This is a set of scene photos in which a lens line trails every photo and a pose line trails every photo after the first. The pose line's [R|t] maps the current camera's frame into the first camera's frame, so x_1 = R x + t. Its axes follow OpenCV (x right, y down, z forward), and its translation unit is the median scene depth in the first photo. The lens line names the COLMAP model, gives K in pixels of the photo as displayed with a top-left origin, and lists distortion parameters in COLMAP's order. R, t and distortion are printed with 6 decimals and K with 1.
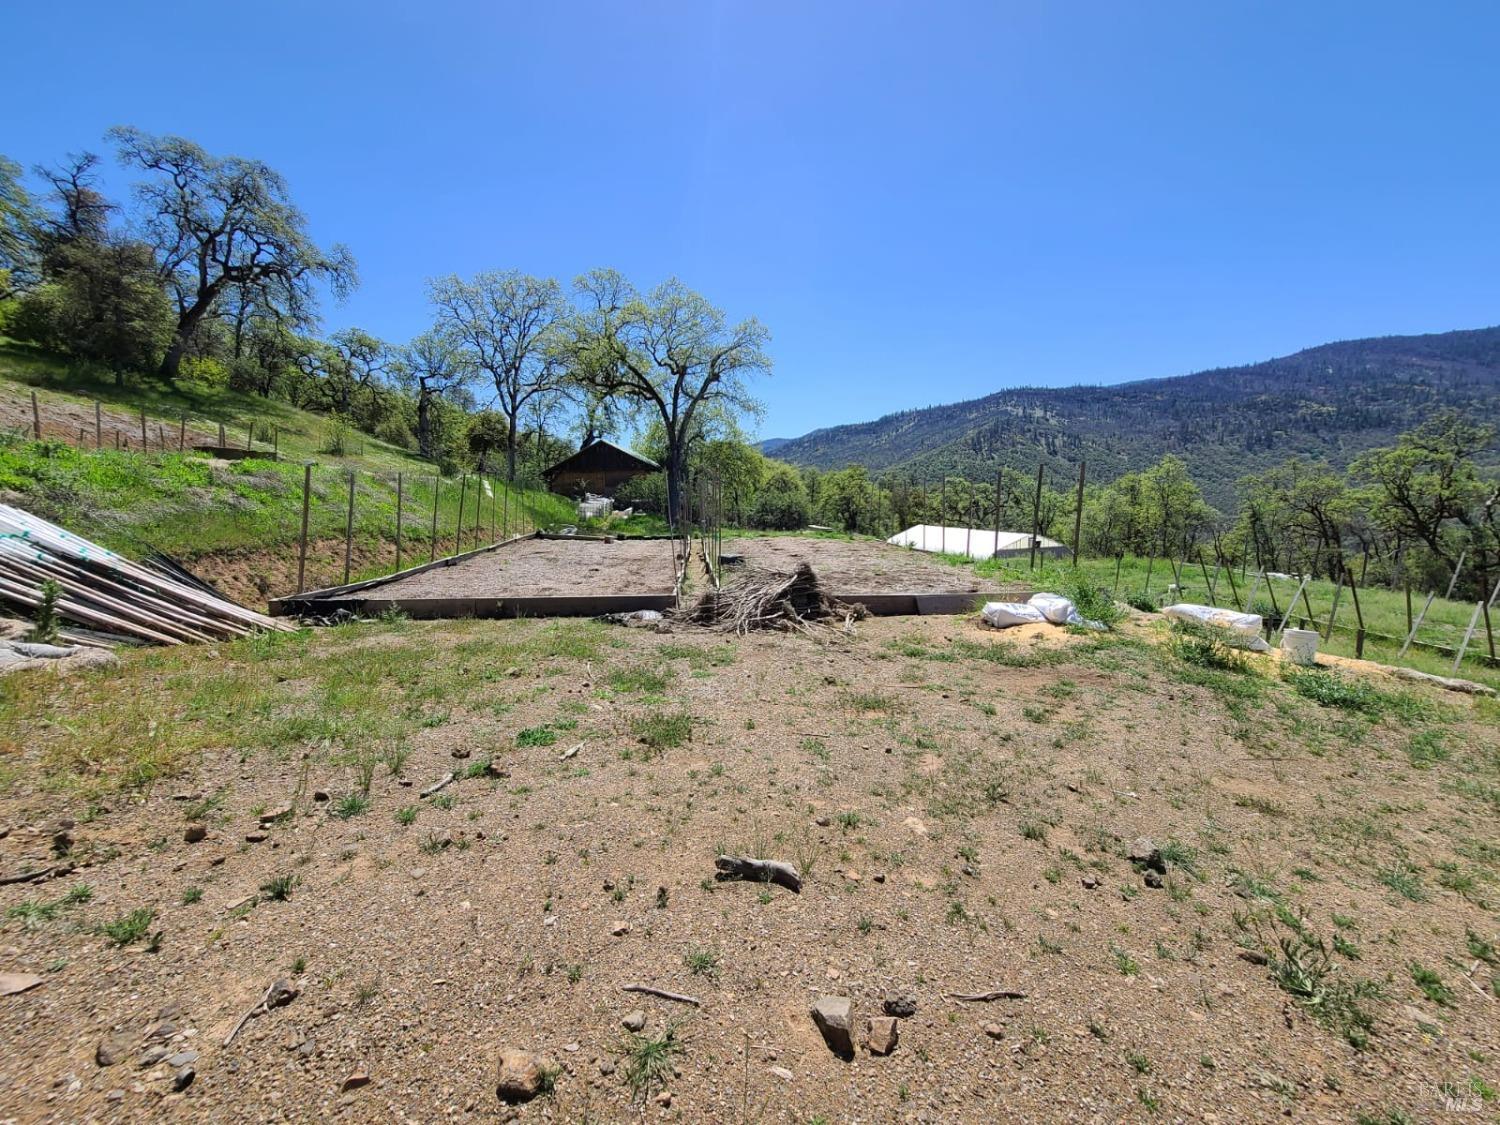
lens RADIAL K [[617.0, 0, 750.8], [0, 617.0, 569.5], [0, 0, 1]] dist [-0.000895, -0.000134]
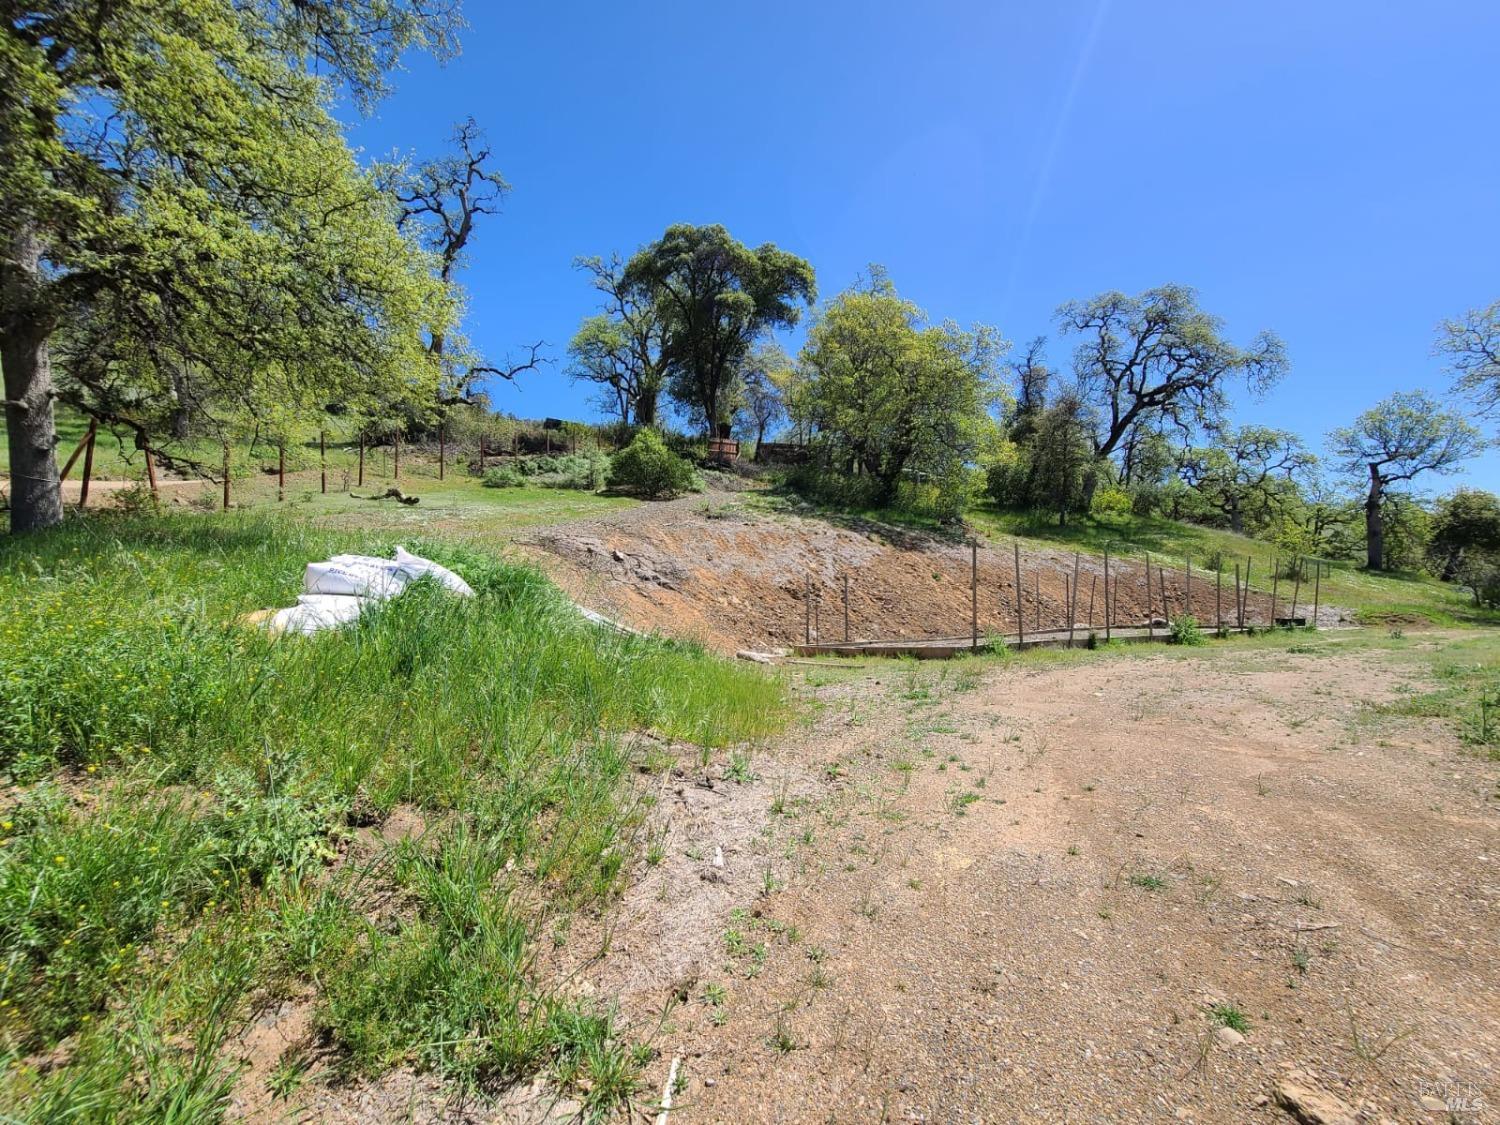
lens RADIAL K [[617.0, 0, 741.8], [0, 617.0, 564.6], [0, 0, 1]] dist [-0.000895, -0.000134]
pose [[0.429192, -0.059940, -0.901222, -0.113432], [-0.097041, 0.988960, -0.111989, -0.020895], [0.897985, 0.135520, 0.418637, 0.017218]]
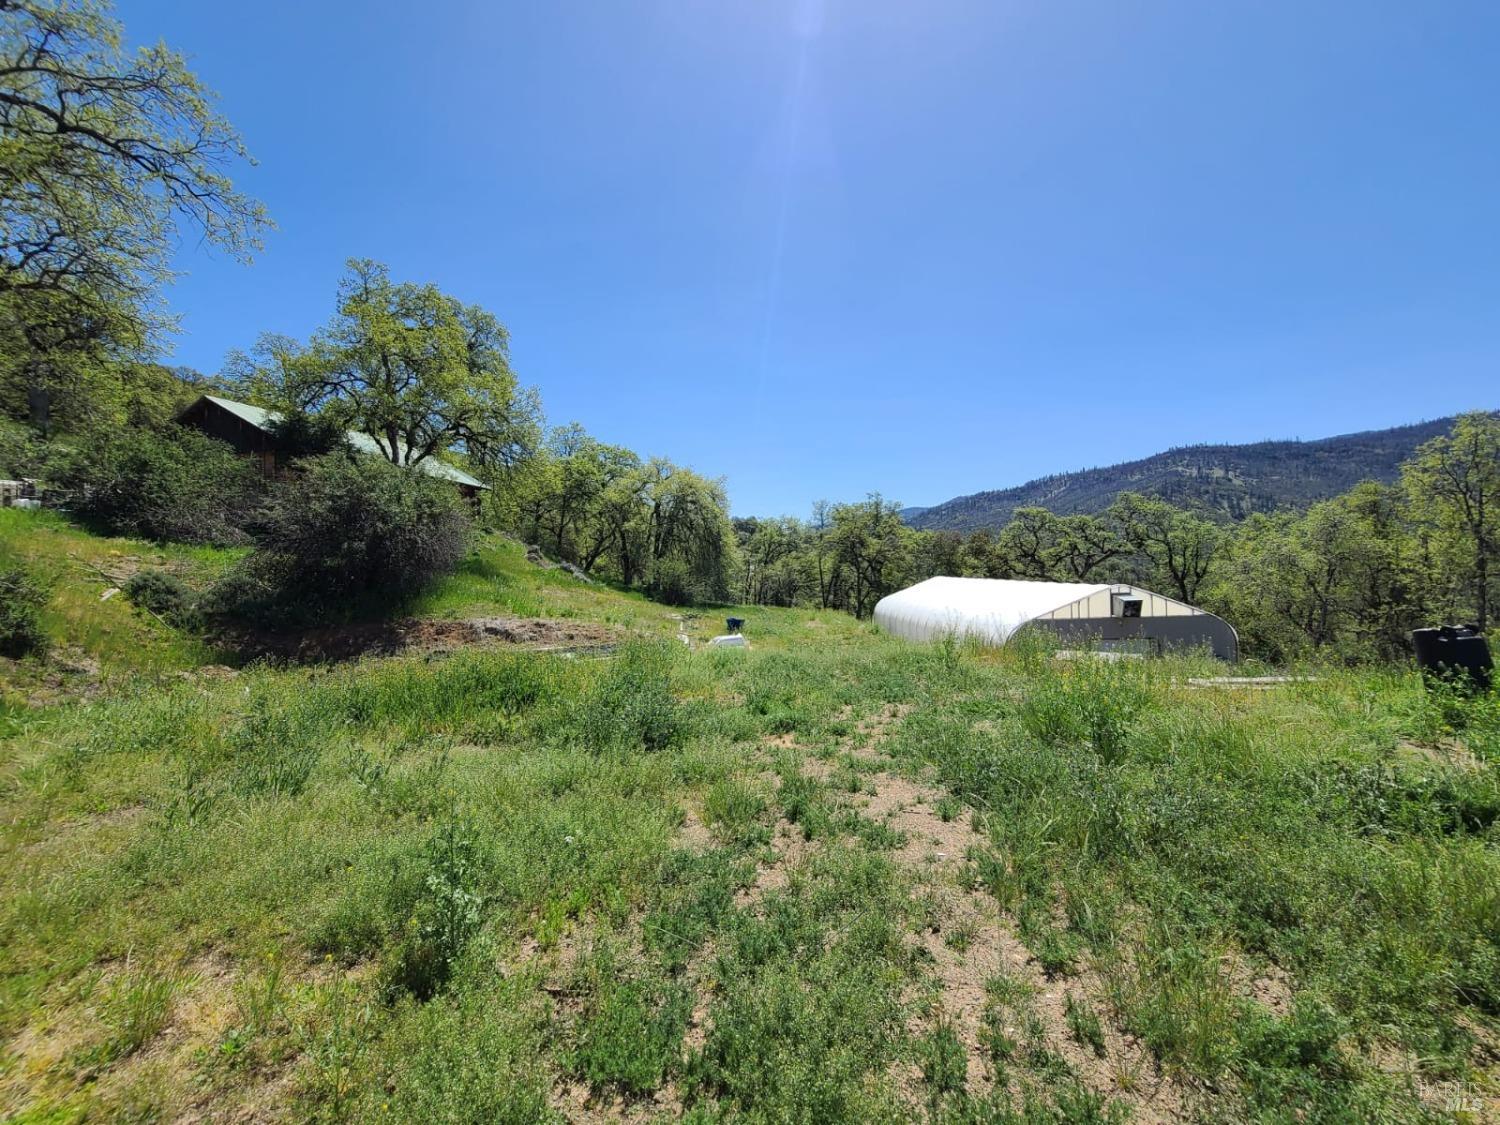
lens RADIAL K [[617.0, 0, 747.4], [0, 617.0, 566.0], [0, 0, 1]] dist [-0.000895, -0.000134]
pose [[0.974917, 0.002066, -0.222560, 0.188328], [-0.028222, 0.993033, -0.114405, -0.008878], [0.220773, 0.117817, 0.968183, 0.330746]]
